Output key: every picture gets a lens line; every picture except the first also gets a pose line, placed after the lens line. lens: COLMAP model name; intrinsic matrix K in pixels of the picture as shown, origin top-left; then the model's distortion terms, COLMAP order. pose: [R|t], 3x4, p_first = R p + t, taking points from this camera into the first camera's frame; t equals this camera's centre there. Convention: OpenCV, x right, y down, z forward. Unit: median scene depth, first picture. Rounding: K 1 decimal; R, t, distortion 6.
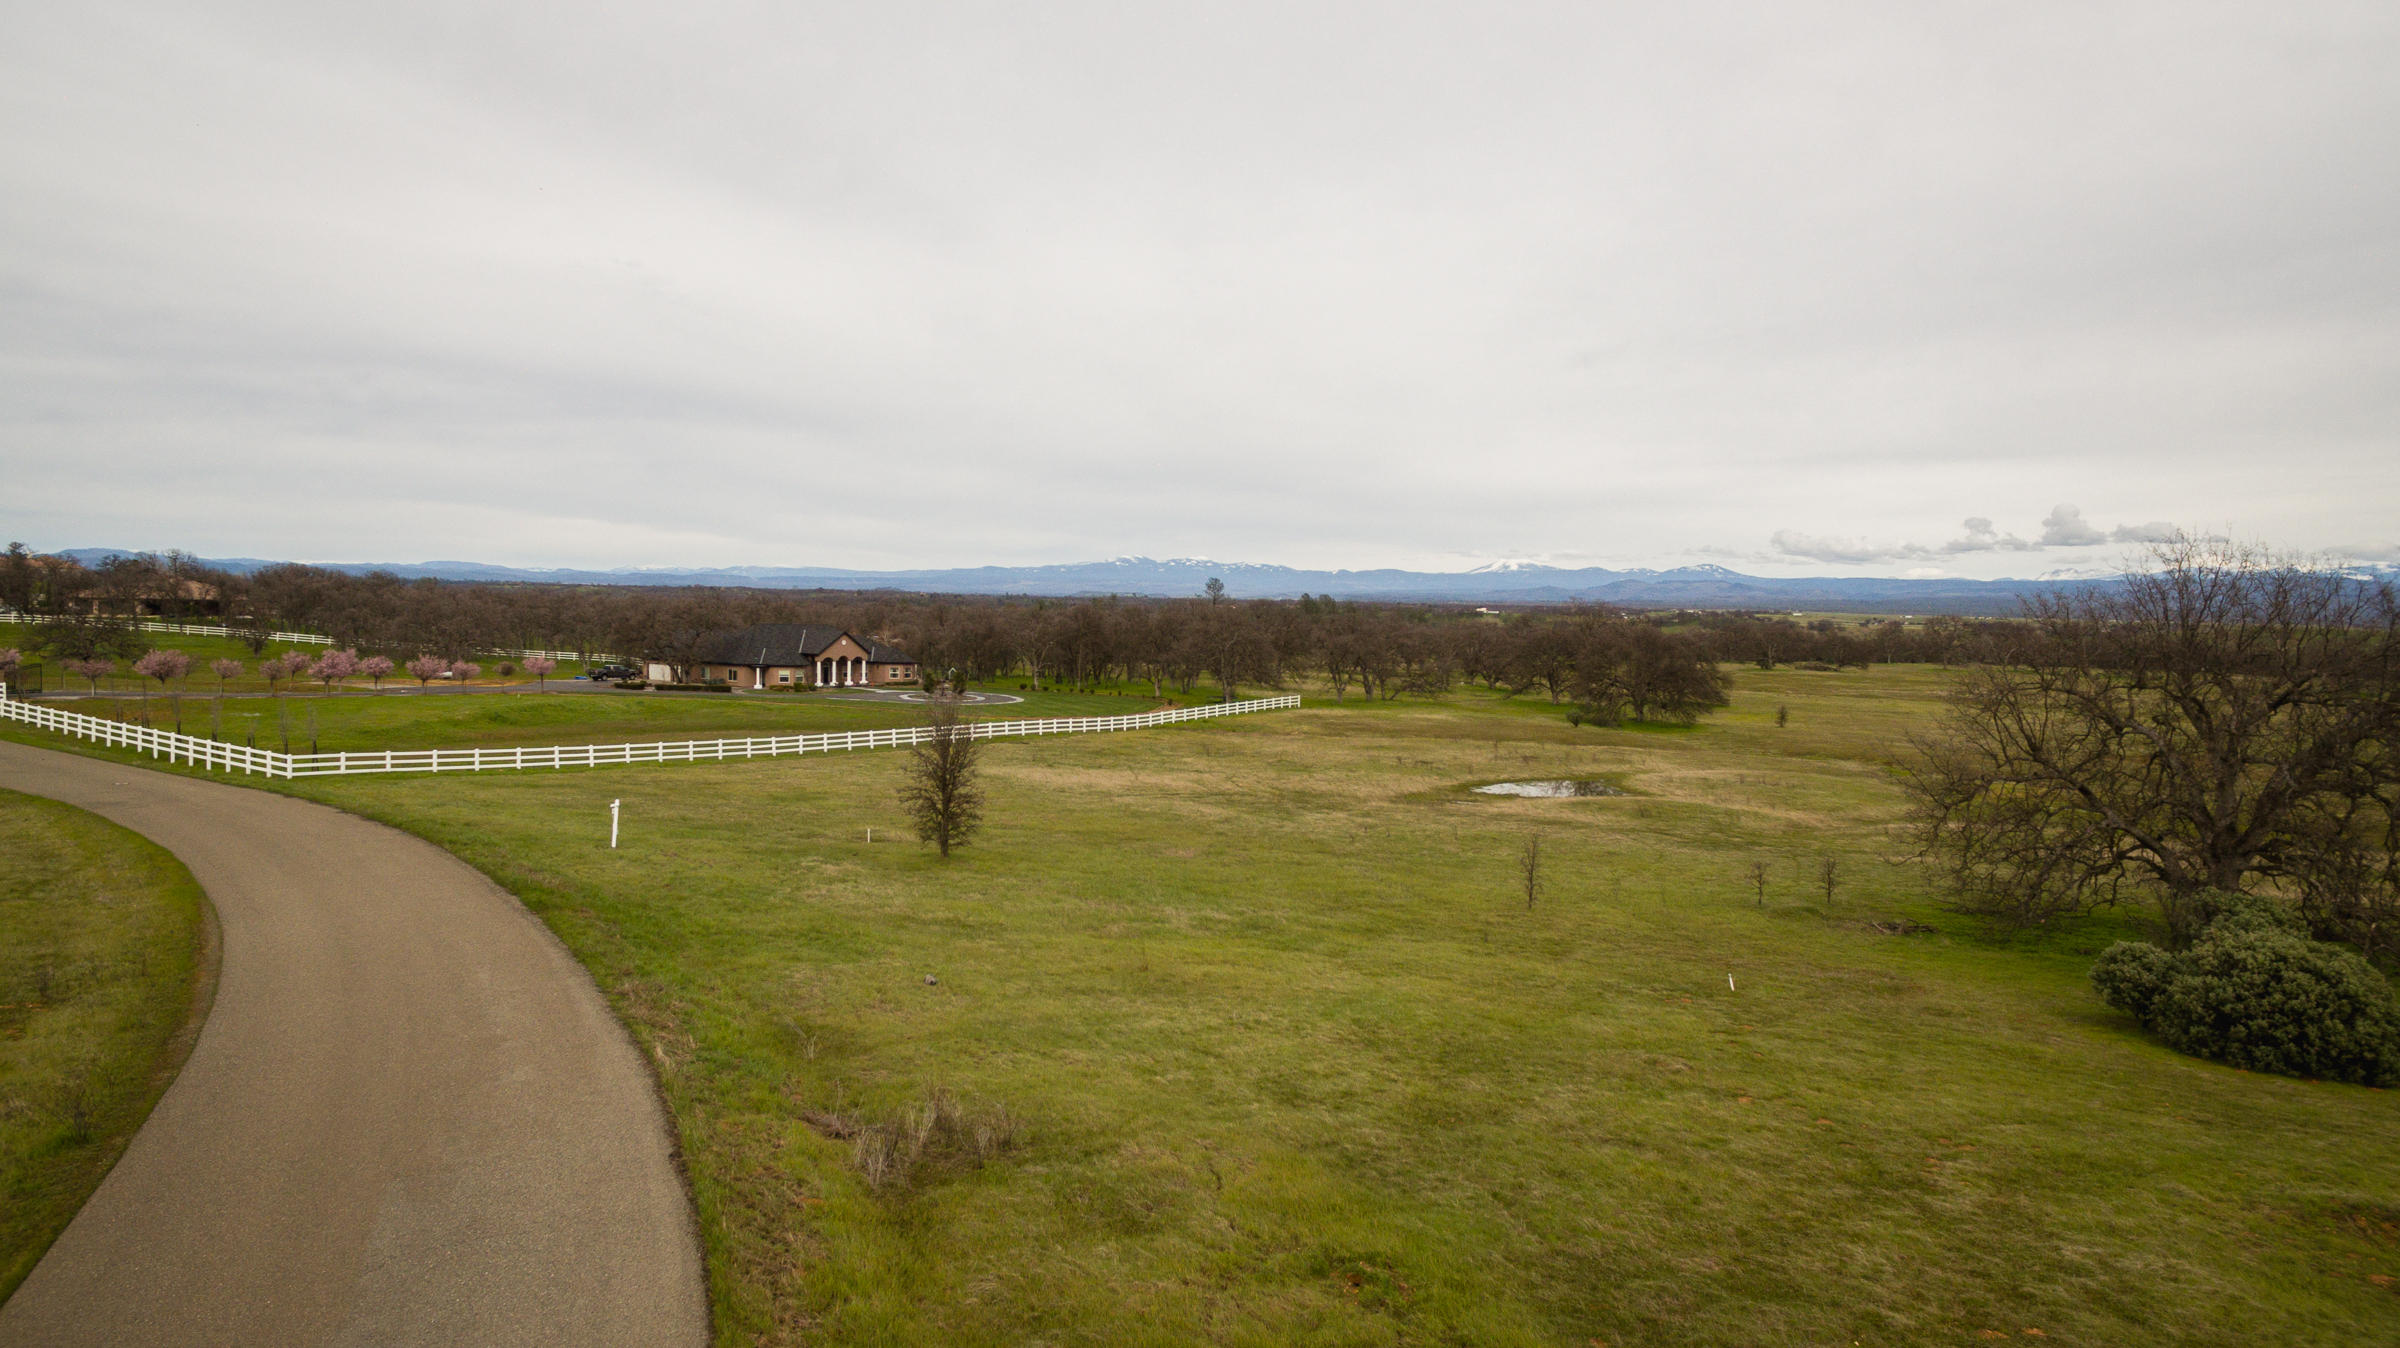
lens RADIAL K [[1350.7, 0, 1207.0], [0, 1350.7, 664.2], [0, 0, 1]] dist [0.010234, 0.002257]
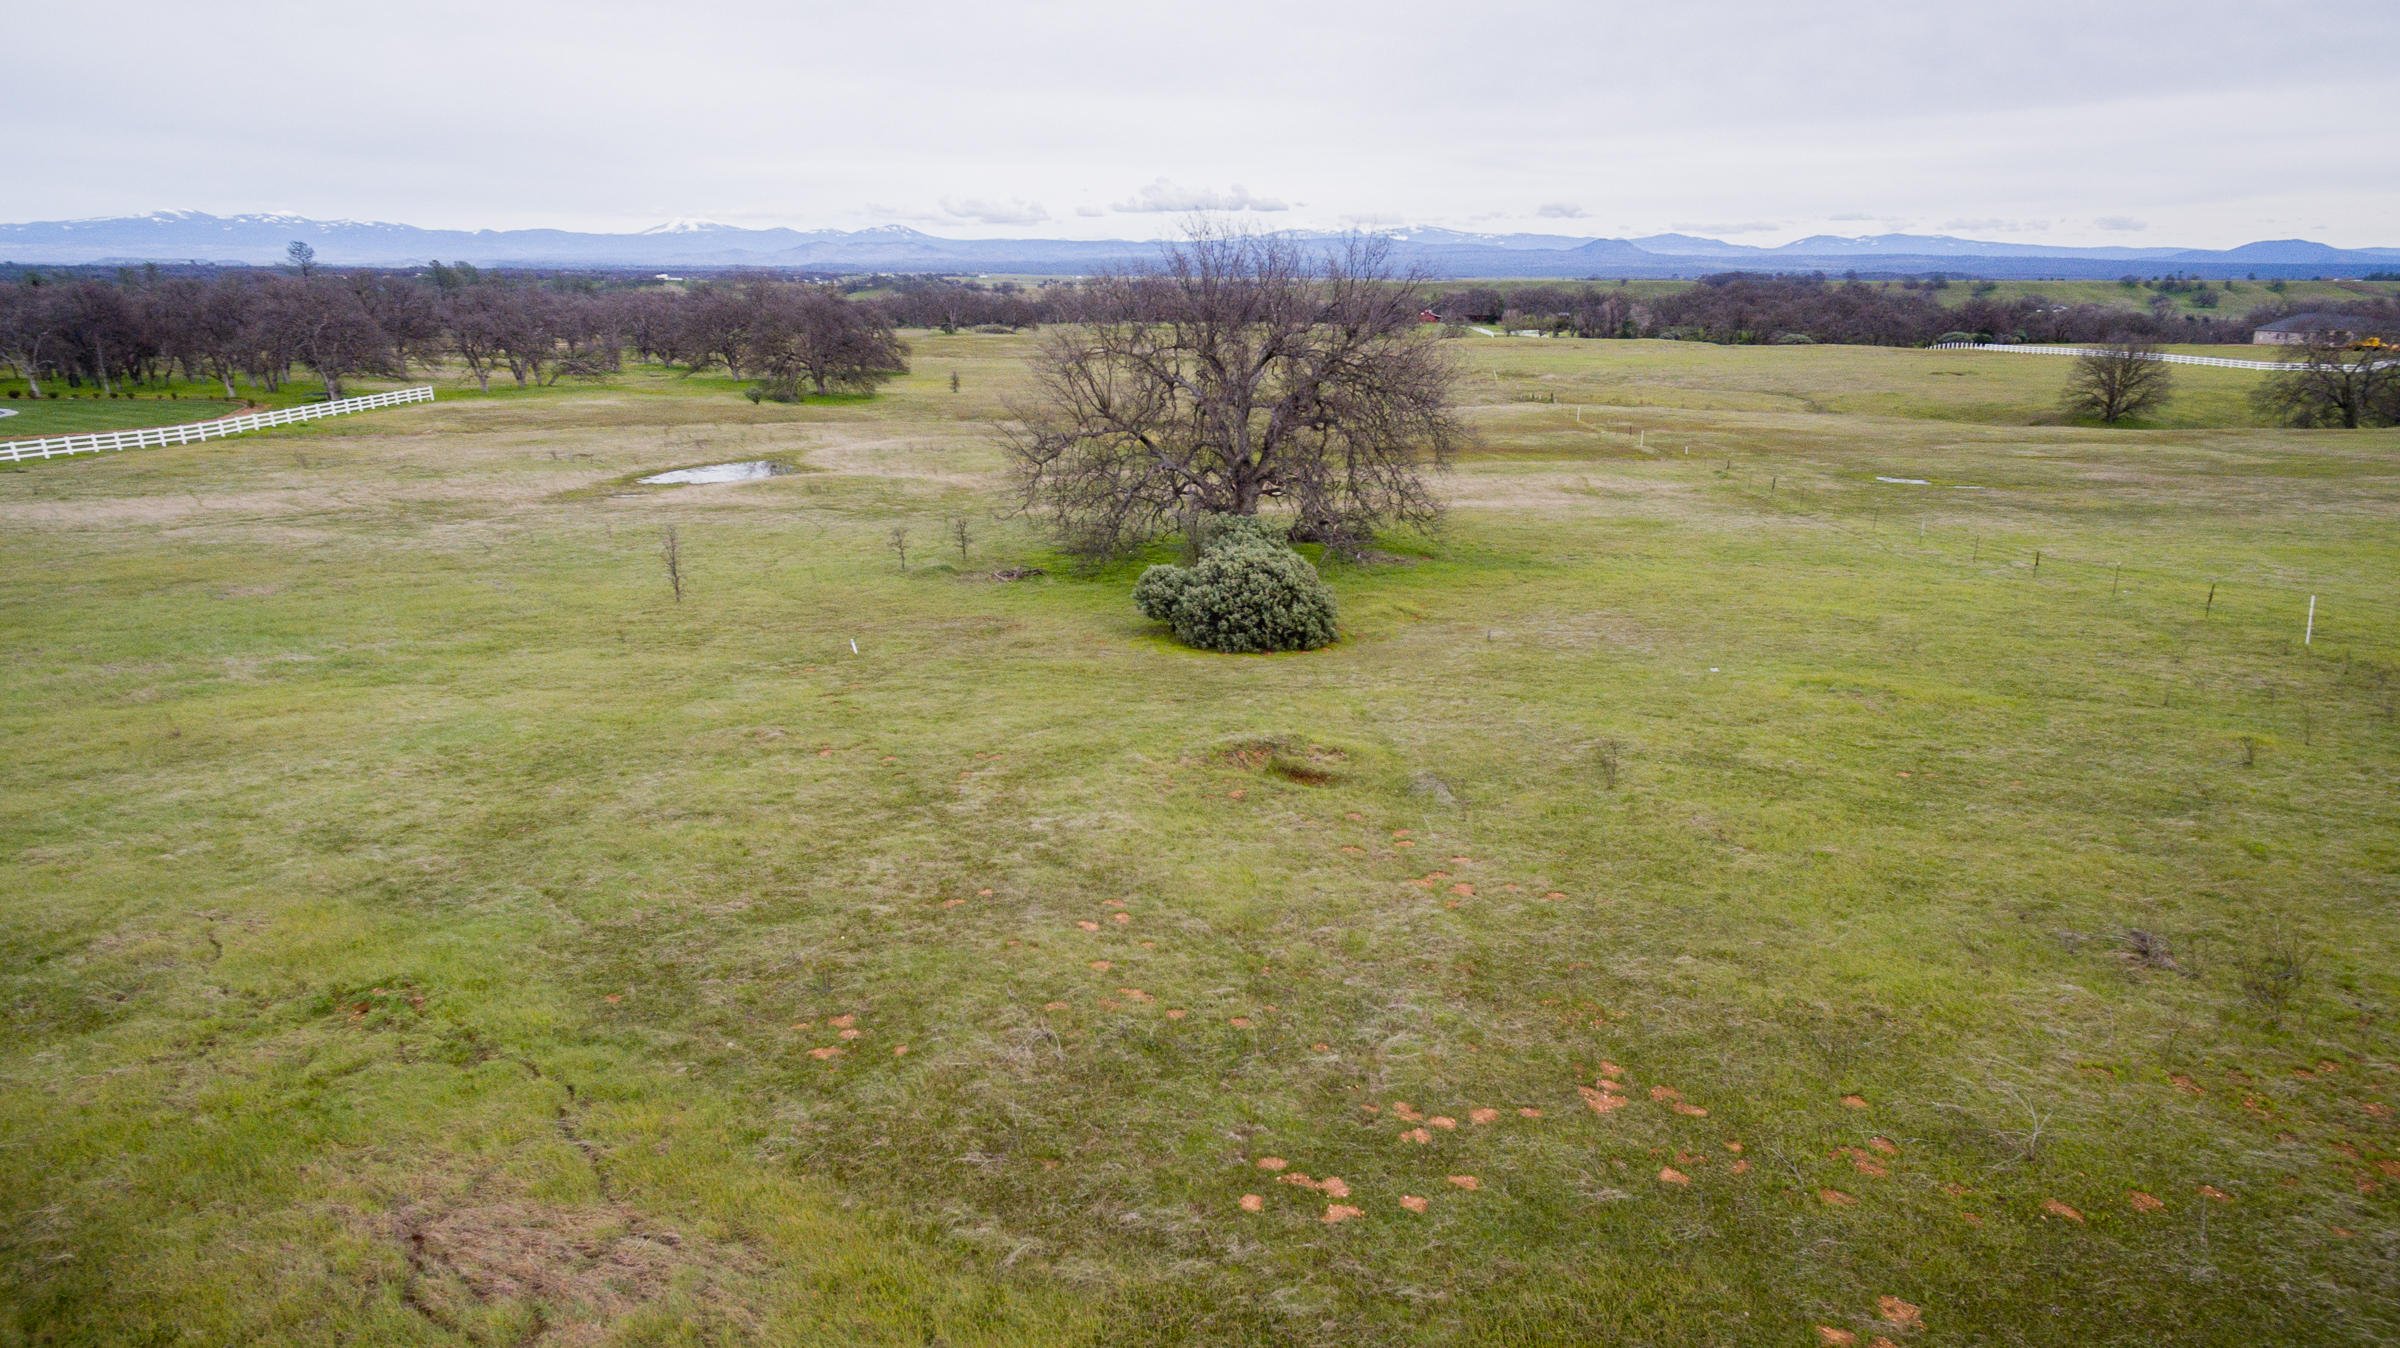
lens RADIAL K [[1371.7, 0, 1278.4], [0, 1371.7, 676.3], [0, 0, 1]] dist [0.006825, 0.004332]
pose [[0.856681, -0.165279, 0.488651, 0.133026], [0.037037, 0.964544, 0.261311, -0.015166], [-0.514514, -0.205762, 0.832428, -0.088403]]
